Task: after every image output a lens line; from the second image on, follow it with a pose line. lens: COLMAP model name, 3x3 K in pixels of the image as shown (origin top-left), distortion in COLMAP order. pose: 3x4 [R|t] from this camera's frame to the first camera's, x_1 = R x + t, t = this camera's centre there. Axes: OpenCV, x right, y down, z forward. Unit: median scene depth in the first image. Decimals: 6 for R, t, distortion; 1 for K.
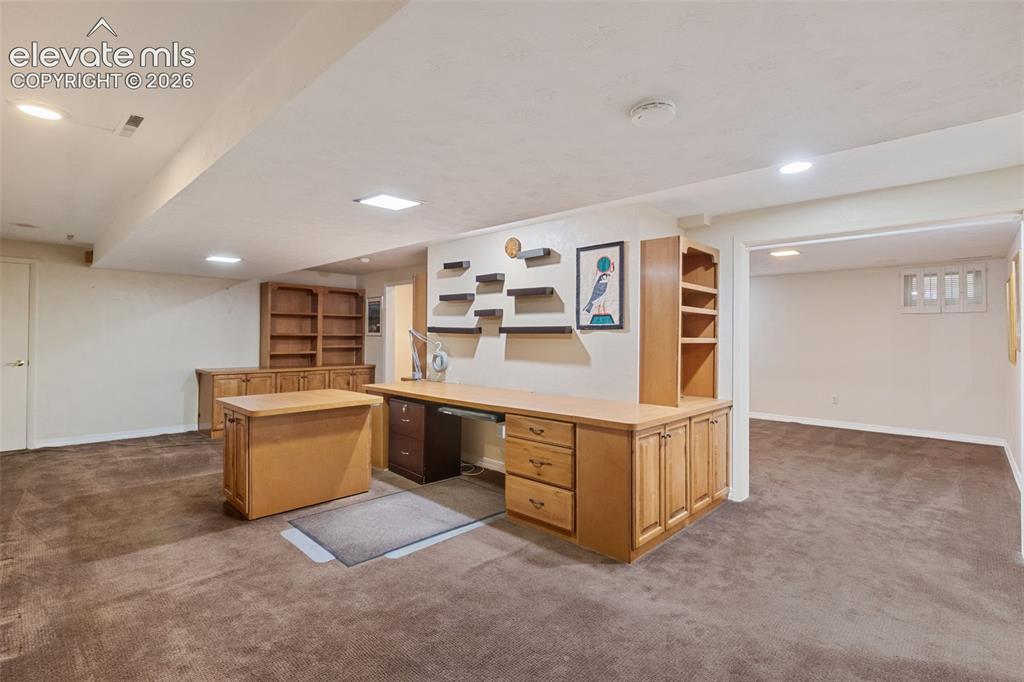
lens RADIAL K [[473.7, 0, 507.4], [0, 473.7, 333.9], [0, 0, 1]] dist [-0.002637, -0.000184]
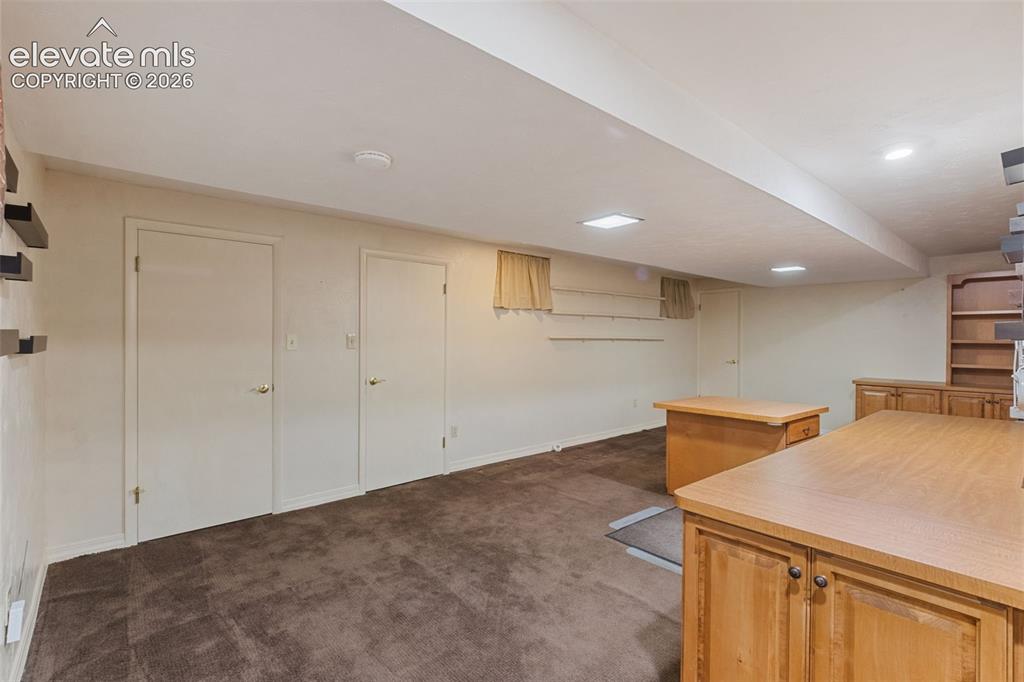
lens RADIAL K [[473.7, 0, 507.1], [0, 473.7, 343.9], [0, 0, 1]] dist [-0.002637, -0.000184]
pose [[-0.086845, 0.002998, -0.996217, 0.796566], [0.001257, 0.999995, 0.002900, 0.002988], [0.996221, -0.001001, -0.086848, 0.778217]]
